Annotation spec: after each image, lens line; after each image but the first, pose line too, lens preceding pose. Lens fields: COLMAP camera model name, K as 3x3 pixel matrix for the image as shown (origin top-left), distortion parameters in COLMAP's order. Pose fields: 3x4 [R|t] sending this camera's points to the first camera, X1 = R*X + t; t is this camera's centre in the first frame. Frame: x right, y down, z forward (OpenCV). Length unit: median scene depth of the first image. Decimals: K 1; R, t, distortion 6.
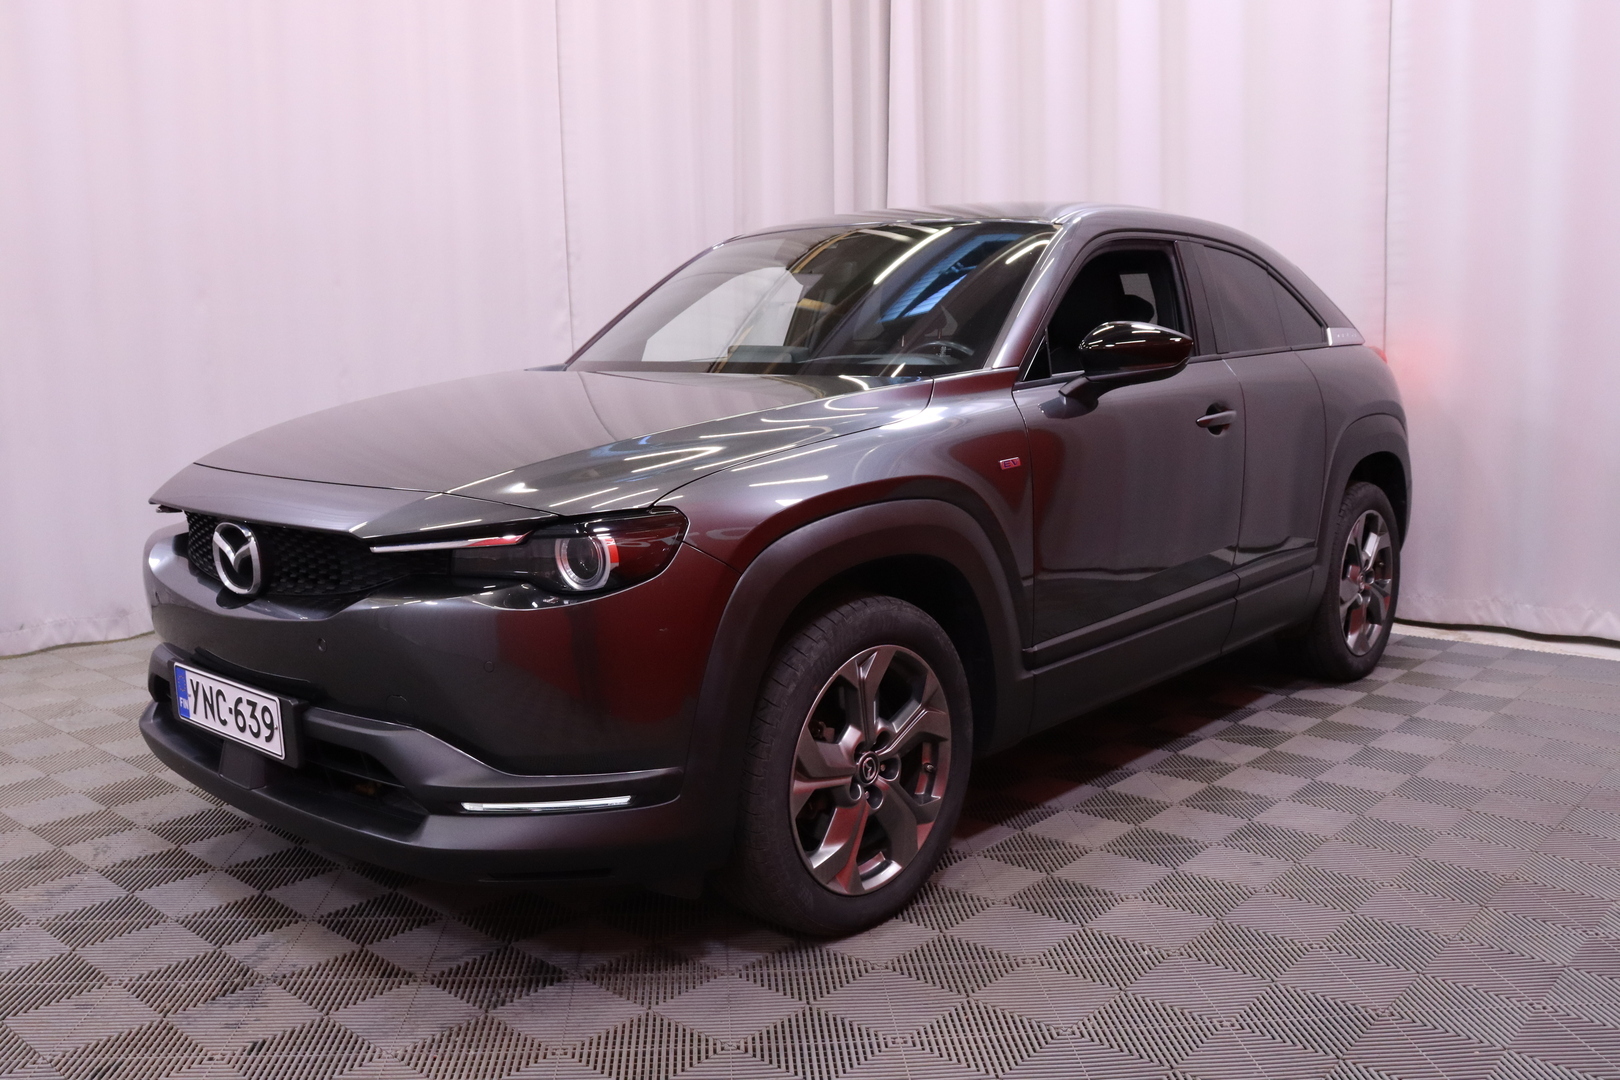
lens RADIAL K [[1433.4, 0, 810.0], [0, 1433.4, 540.0], [0, 0, 1]] dist [-0.093801, -0.000488]
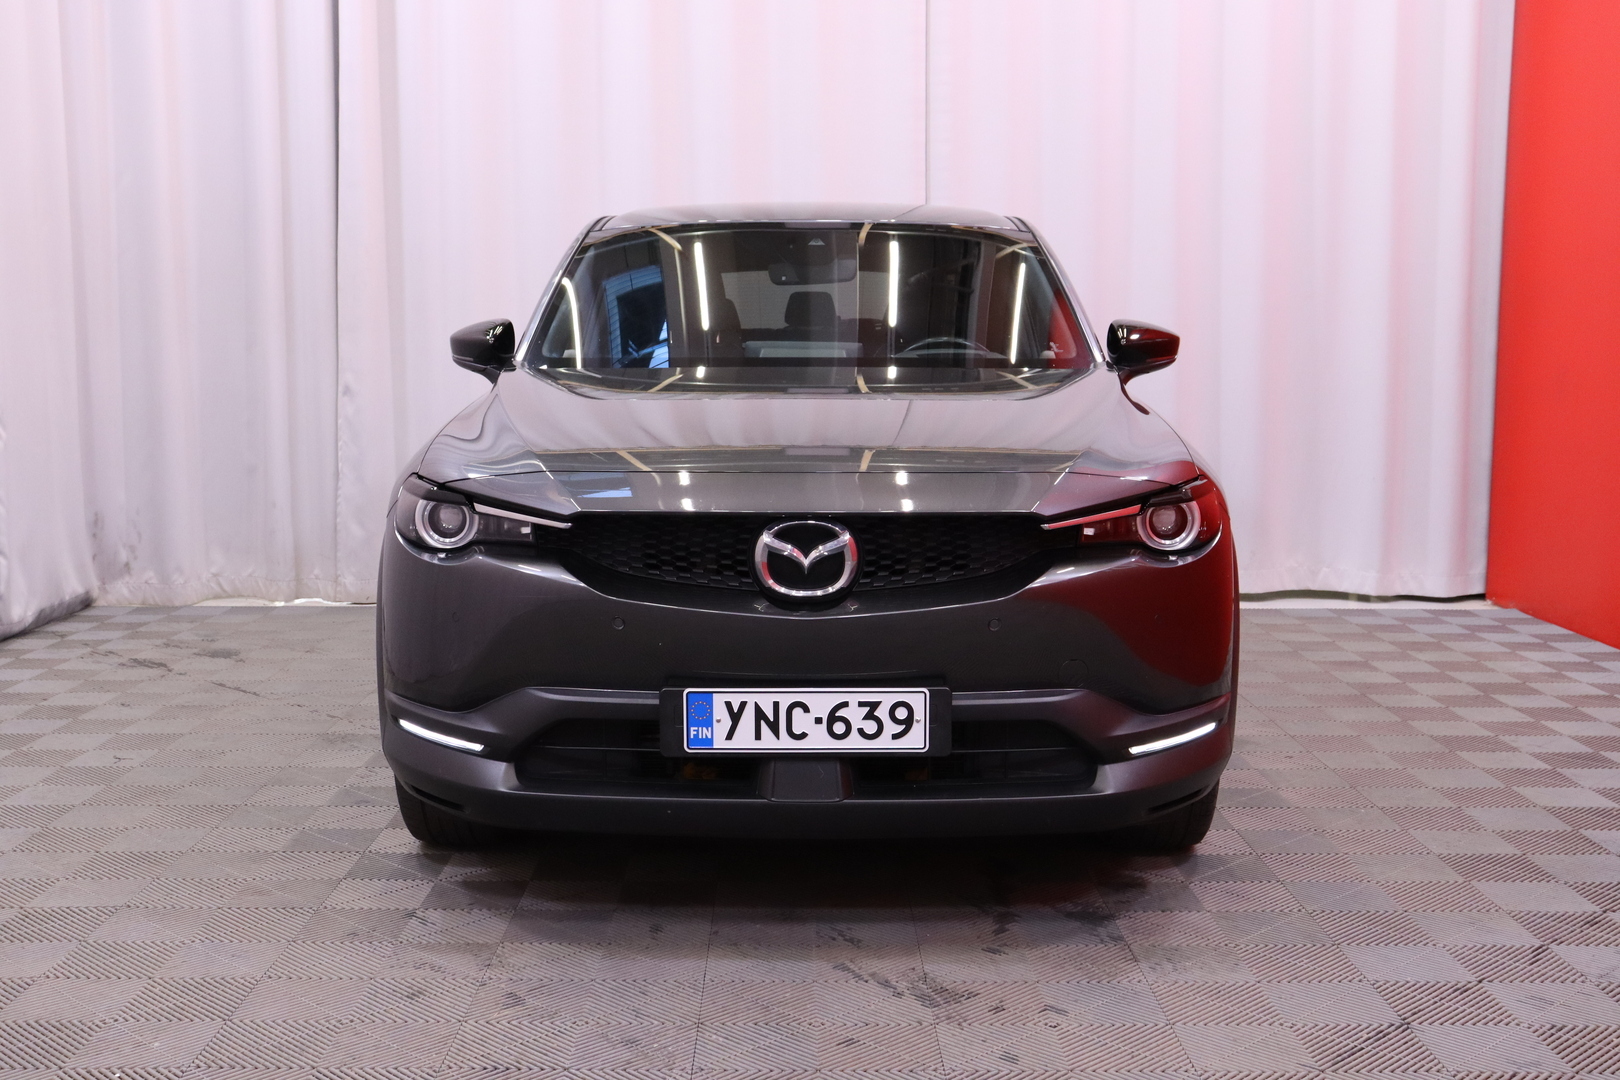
lens RADIAL K [[1932.0, 0, 810.0], [0, 1932.0, 540.0], [0, 0, 1]] dist [-0.001270, -0.003472]
pose [[0.691129, -0.058276, 0.720378, -1.356391], [0.085684, 0.996321, -0.001606, 0.003585], [-0.717634, 0.062835, 0.693580, 0.110386]]
